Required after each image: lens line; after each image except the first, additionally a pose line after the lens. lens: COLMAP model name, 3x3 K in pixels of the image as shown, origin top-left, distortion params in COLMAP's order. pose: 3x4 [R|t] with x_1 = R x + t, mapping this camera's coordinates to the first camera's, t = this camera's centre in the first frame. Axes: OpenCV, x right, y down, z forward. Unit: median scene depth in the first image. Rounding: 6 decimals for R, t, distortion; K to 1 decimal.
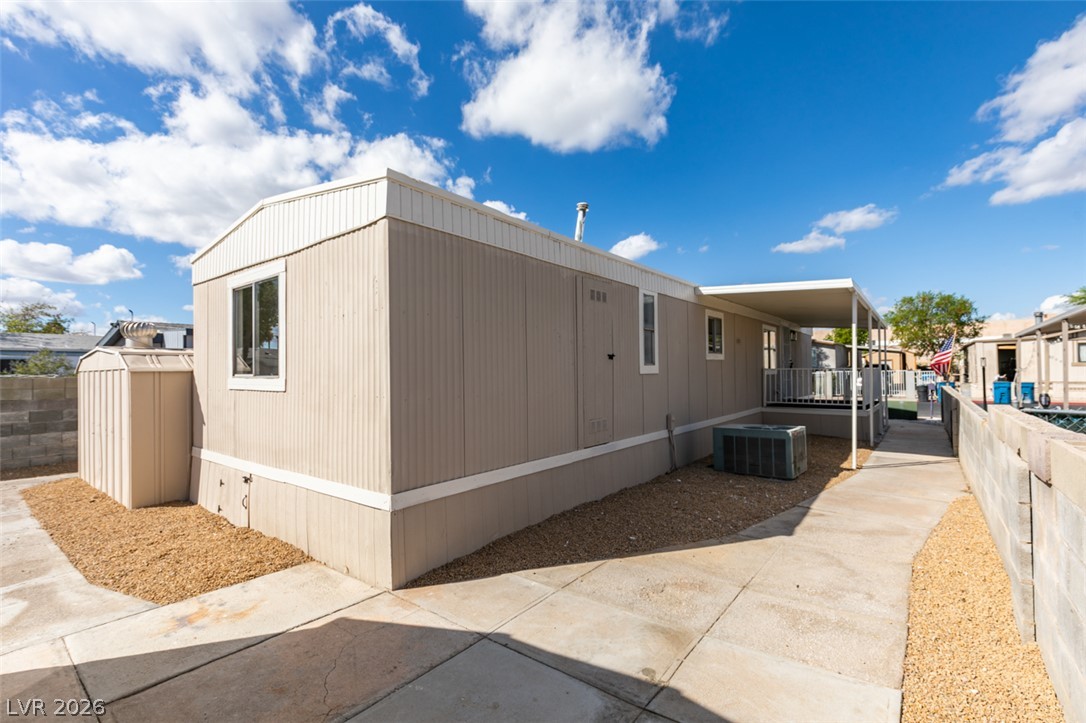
lens RADIAL K [[497.2, 0, 544.7], [0, 497.2, 363.6], [0, 0, 1]] dist [0.016500, -0.000446]
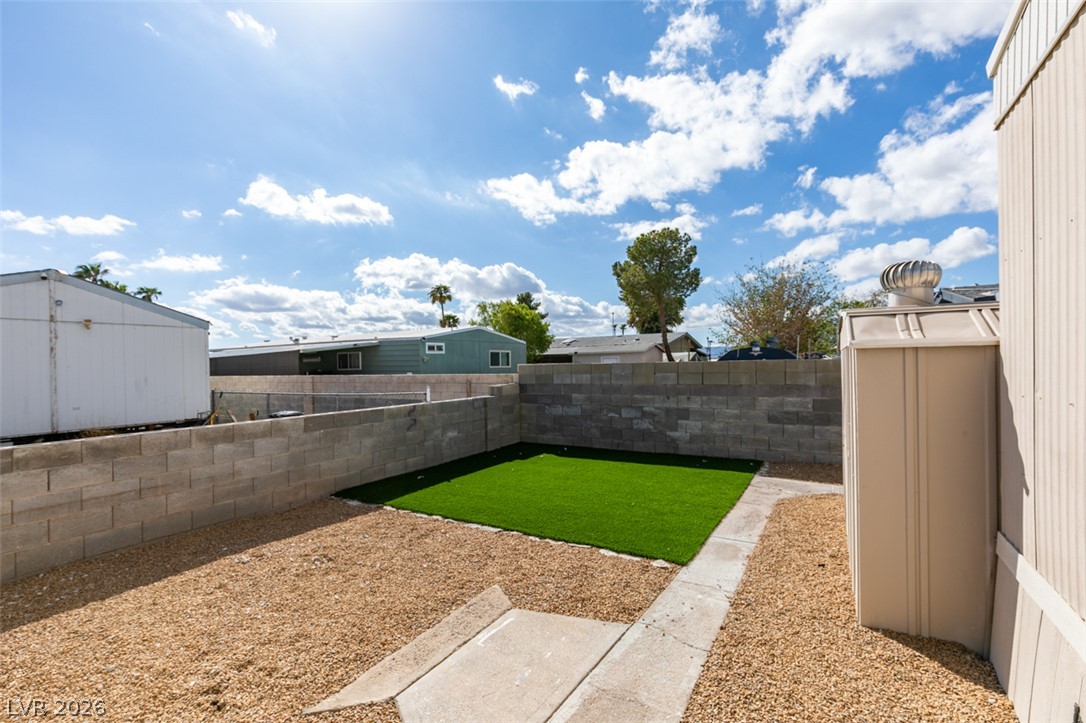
lens RADIAL K [[497.2, 0, 540.8], [0, 497.2, 365.4], [0, 0, 1]] dist [0.016500, -0.000446]
pose [[0.157548, 0.019967, -0.987309, -0.262948], [0.019466, 0.999539, 0.023321, 0.010341], [0.987319, -0.022893, 0.157087, 0.418983]]
